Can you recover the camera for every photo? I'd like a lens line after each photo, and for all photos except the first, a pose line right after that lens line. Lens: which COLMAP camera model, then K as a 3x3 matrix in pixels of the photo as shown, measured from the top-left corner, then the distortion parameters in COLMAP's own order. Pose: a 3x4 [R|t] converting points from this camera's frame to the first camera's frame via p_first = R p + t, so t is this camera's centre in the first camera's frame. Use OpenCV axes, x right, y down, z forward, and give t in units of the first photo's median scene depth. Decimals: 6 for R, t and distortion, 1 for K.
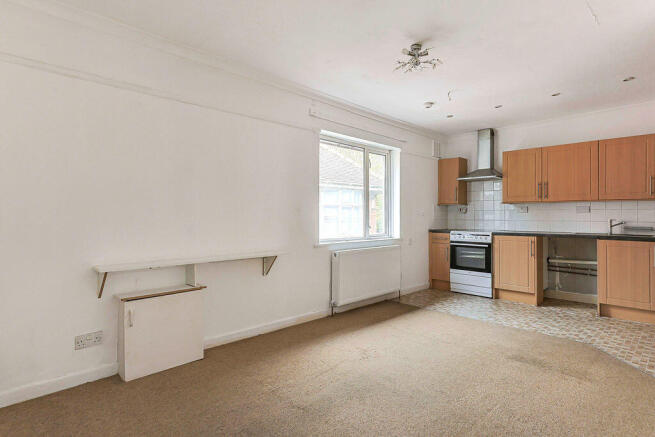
lens RADIAL K [[326.0, 0, 328.3], [0, 326.0, 219.8], [0, 0, 1]] dist [0.001471, 0.000713]
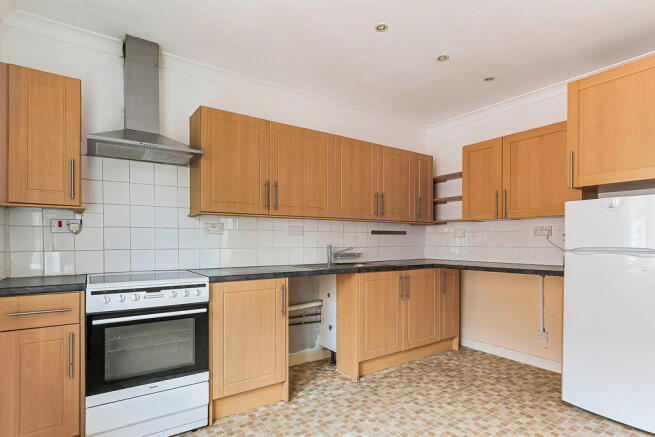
lens RADIAL K [[337.8, 0, 328.2], [0, 337.8, 244.3], [0, 0, 1]] dist [0.000697, 0.000015]
pose [[0.143448, -0.011663, 0.989589, 0.076068], [0.013983, 0.999855, 0.009757, -0.008318], [-0.989559, 0.012437, 0.143590, 0.785796]]
